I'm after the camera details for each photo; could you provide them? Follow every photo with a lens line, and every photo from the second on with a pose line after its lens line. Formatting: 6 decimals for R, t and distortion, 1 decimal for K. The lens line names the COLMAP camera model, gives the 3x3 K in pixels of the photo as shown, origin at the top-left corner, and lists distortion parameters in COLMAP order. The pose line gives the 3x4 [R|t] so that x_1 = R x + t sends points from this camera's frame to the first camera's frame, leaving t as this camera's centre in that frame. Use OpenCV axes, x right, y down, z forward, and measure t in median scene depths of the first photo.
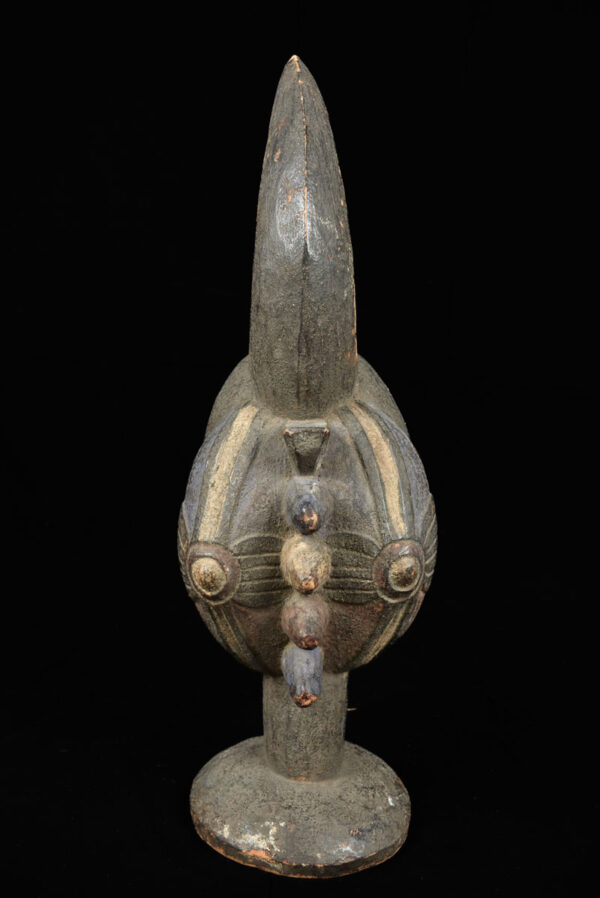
lens RADIAL K [[906.8, 0, 301.3], [0, 906.8, 449.3], [0, 0, 1]] dist [-0.070573, 0.000000]
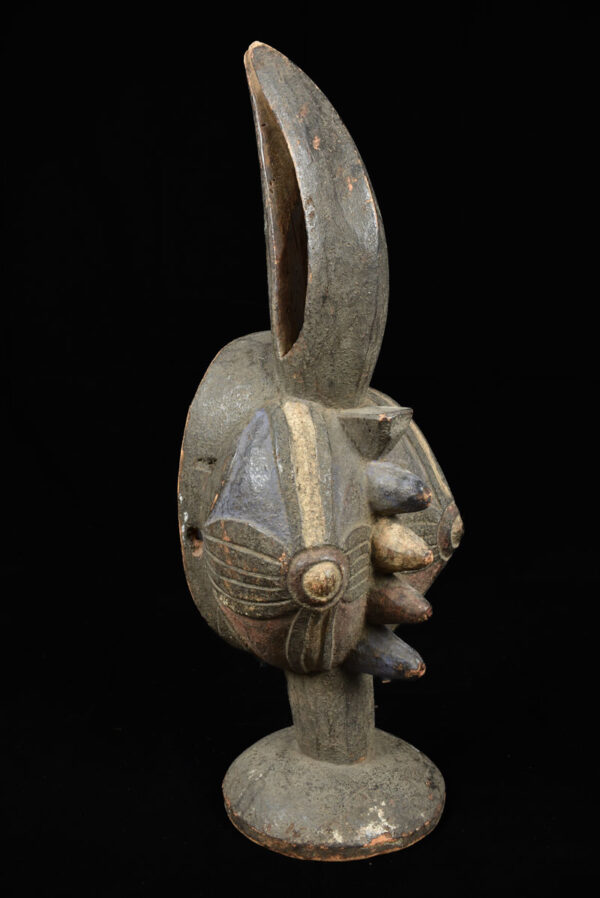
lens RADIAL K [[861.0, 0, 296.8], [0, 861.0, 448.2], [0, 0, 1]] dist [-0.075354, 0.000000]
pose [[0.755855, -0.167285, 0.633008, -0.676915], [0.165187, 0.984257, 0.062865, -0.060030], [-0.633558, 0.057048, 0.771589, 0.310908]]
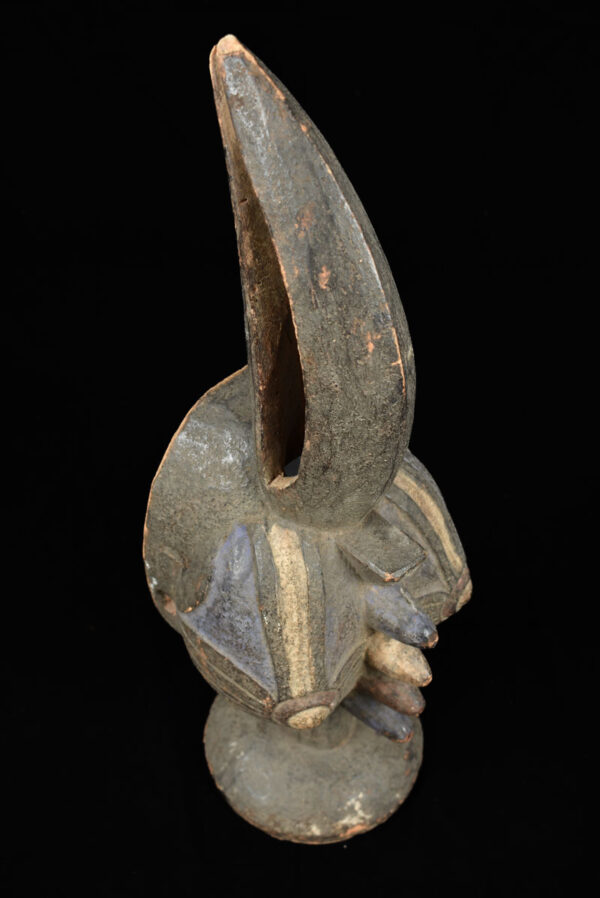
lens RADIAL K [[999.2, 0, 296.6], [0, 999.2, 447.2], [0, 0, 1]] dist [-0.068908, 0.000000]
pose [[0.753287, -0.492303, 0.436115, -0.408147], [0.136922, 0.765958, 0.628141, -0.676811], [-0.643281, -0.413457, 0.644394, 0.493210]]
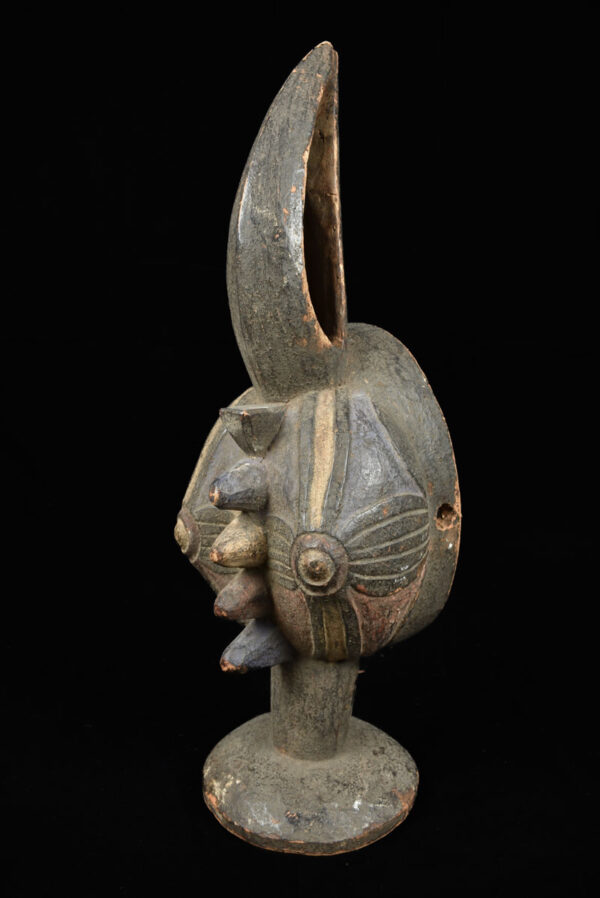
lens RADIAL K [[906.8, 0, 302.4], [0, 906.8, 450.1], [0, 0, 1]] dist [-0.070573, 0.000000]
pose [[0.756336, 0.110314, -0.644816, 0.719693], [-0.095658, 0.993734, 0.057805, -0.043396], [0.647152, 0.017962, 0.762149, 0.244068]]
